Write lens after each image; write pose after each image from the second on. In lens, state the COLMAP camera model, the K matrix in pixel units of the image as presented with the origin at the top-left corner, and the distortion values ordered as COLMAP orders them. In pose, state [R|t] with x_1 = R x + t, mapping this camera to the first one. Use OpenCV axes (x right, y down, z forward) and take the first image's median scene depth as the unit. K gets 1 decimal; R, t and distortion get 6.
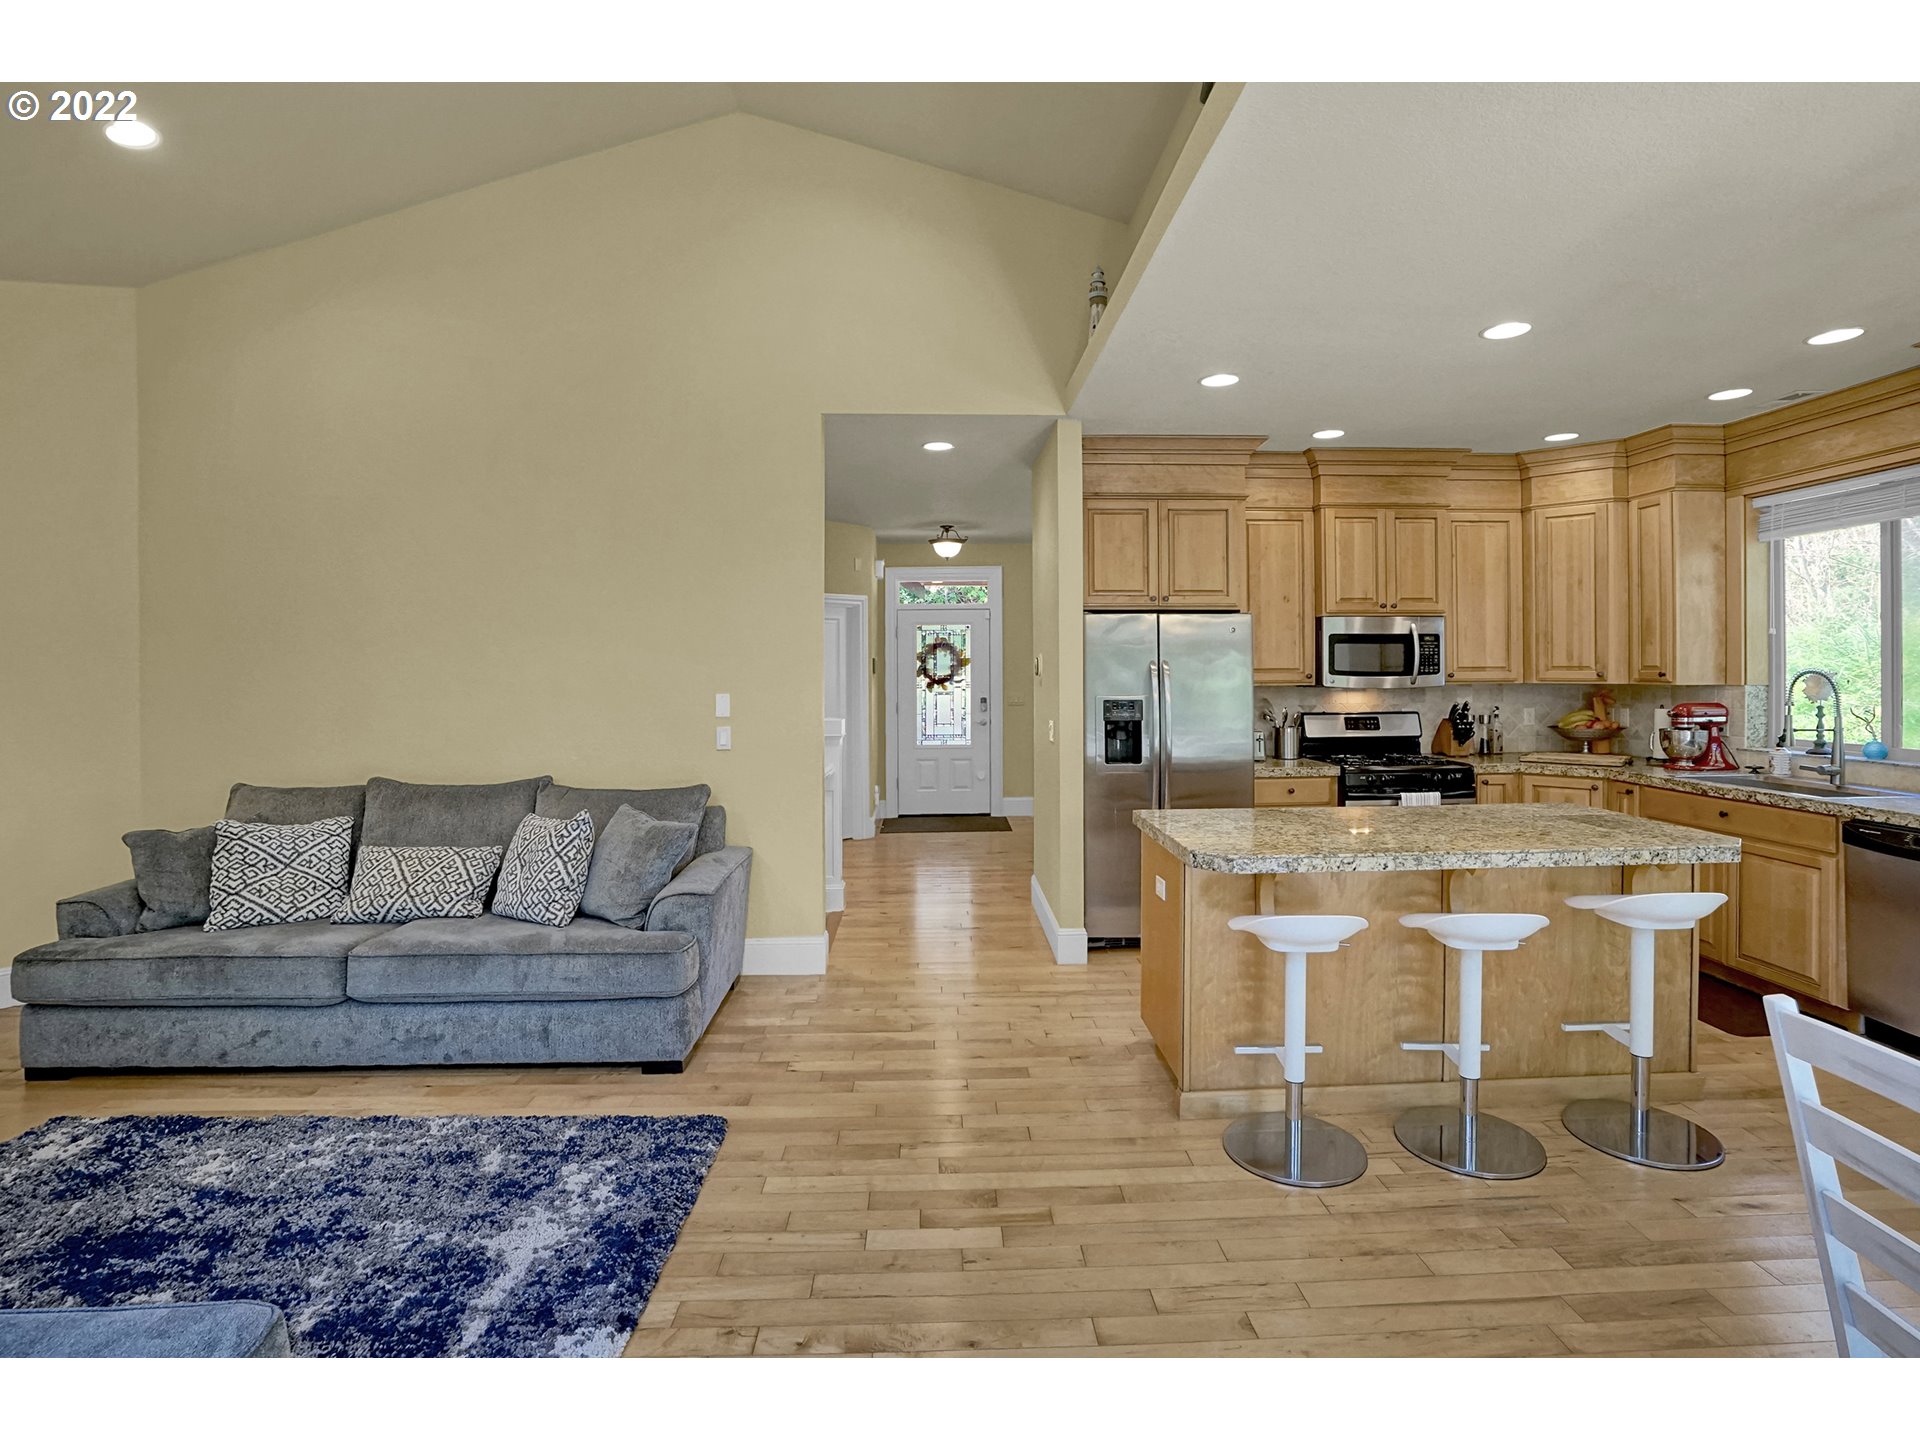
lens RADIAL K [[919.0, 0, 952.5], [0, 919.0, 757.4], [0, 0, 1]] dist [-0.046881, 0.017202]
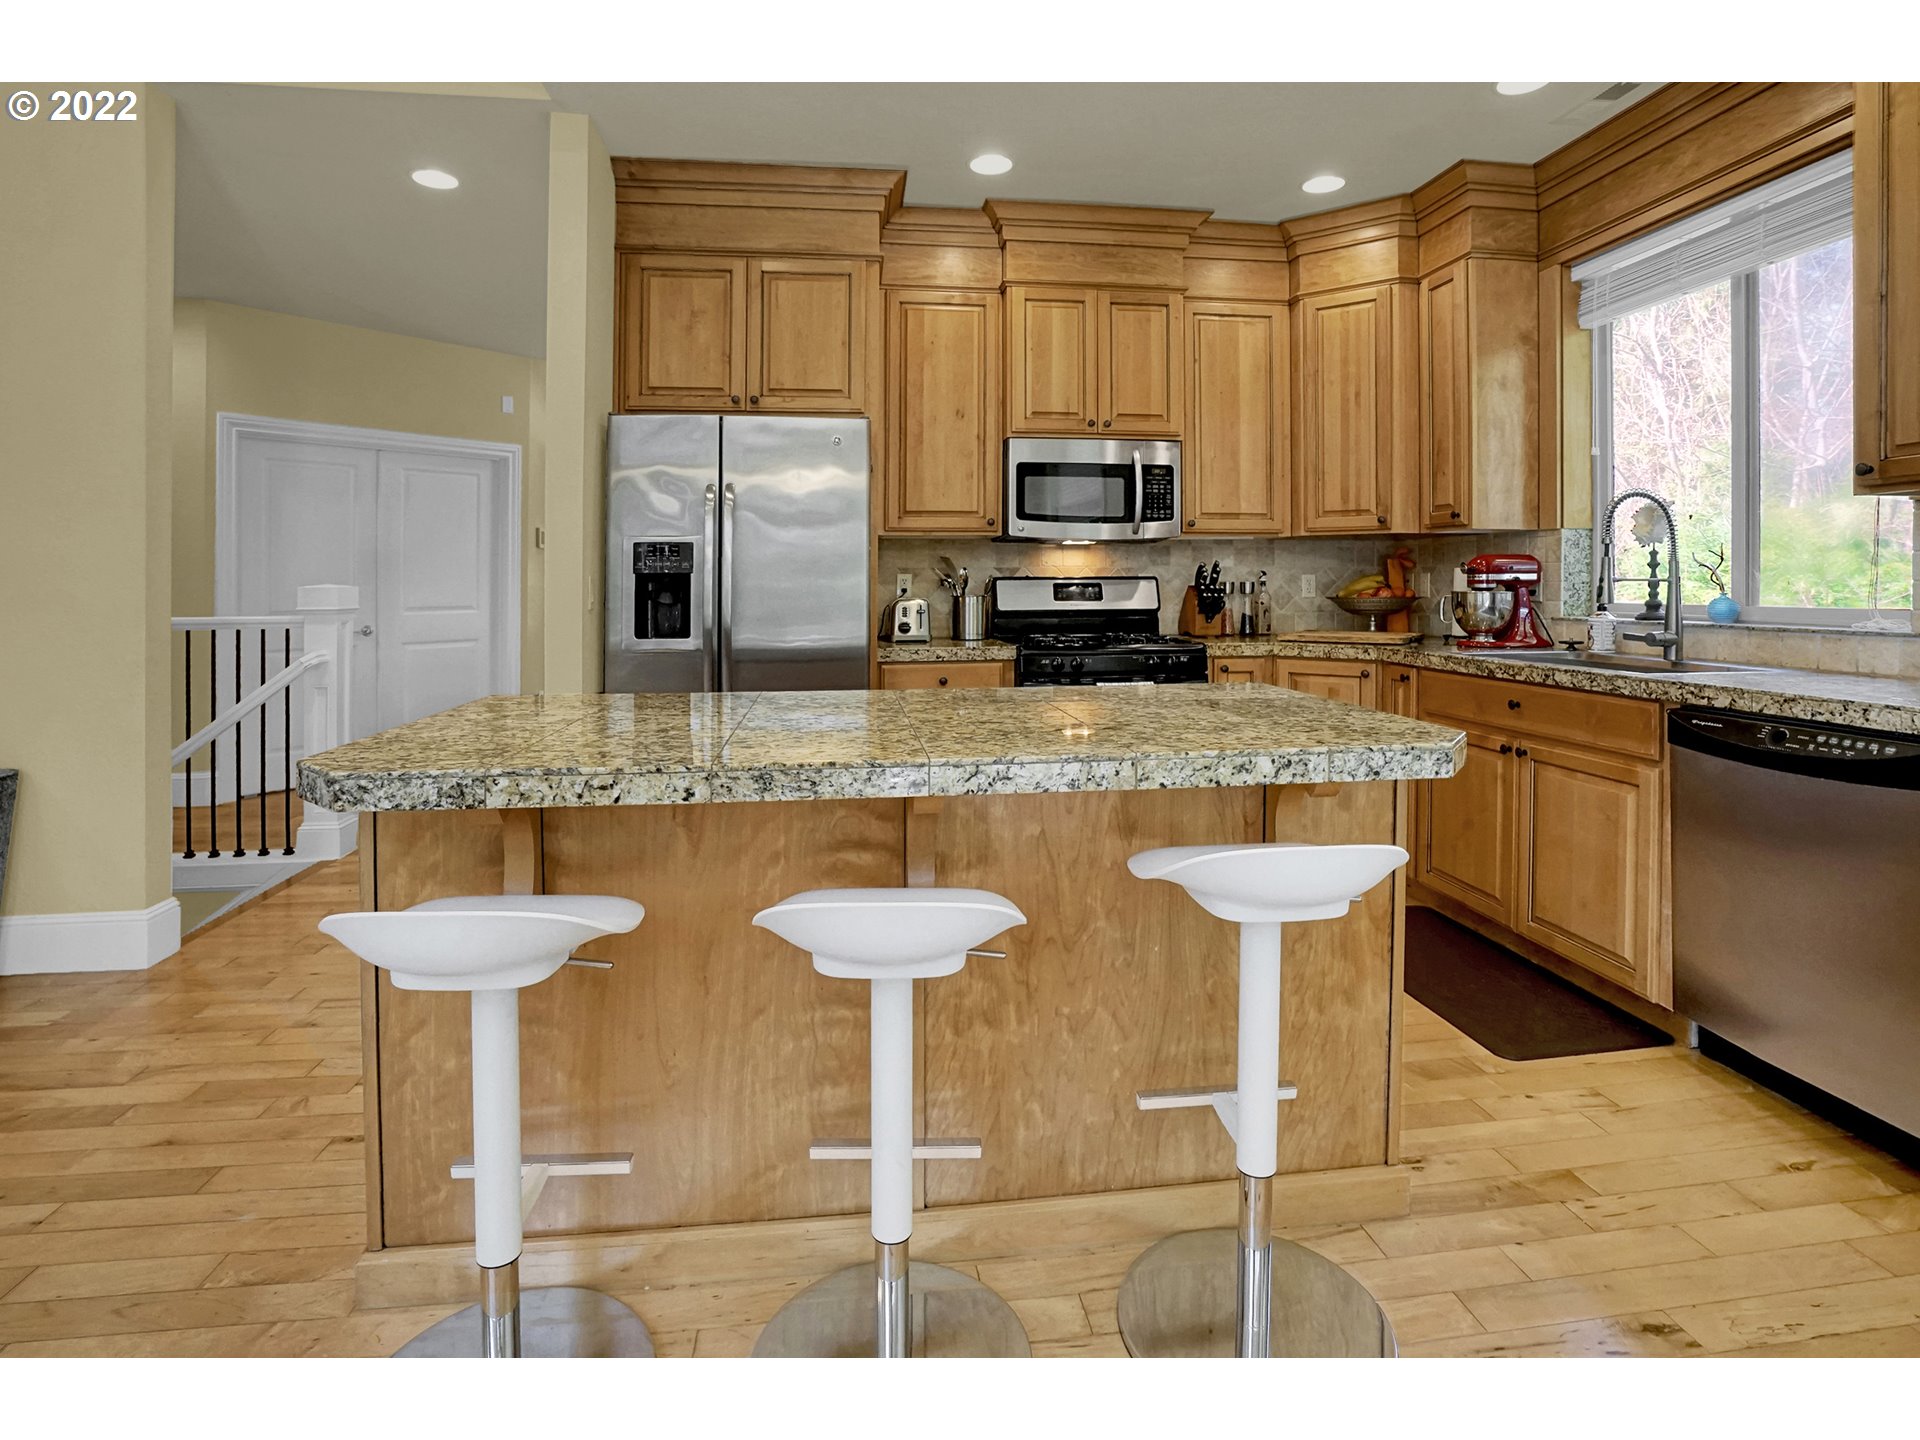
lens RADIAL K [[931.9, 0, 963.5], [0, 931.9, 692.9], [0, 0, 1]] dist [-0.051411, 0.019334]
pose [[0.995996, -0.005485, 0.089224, 0.337811], [0.004148, 0.999876, 0.015162, 0.036582], [-0.089296, -0.014732, 0.995896, 0.308583]]
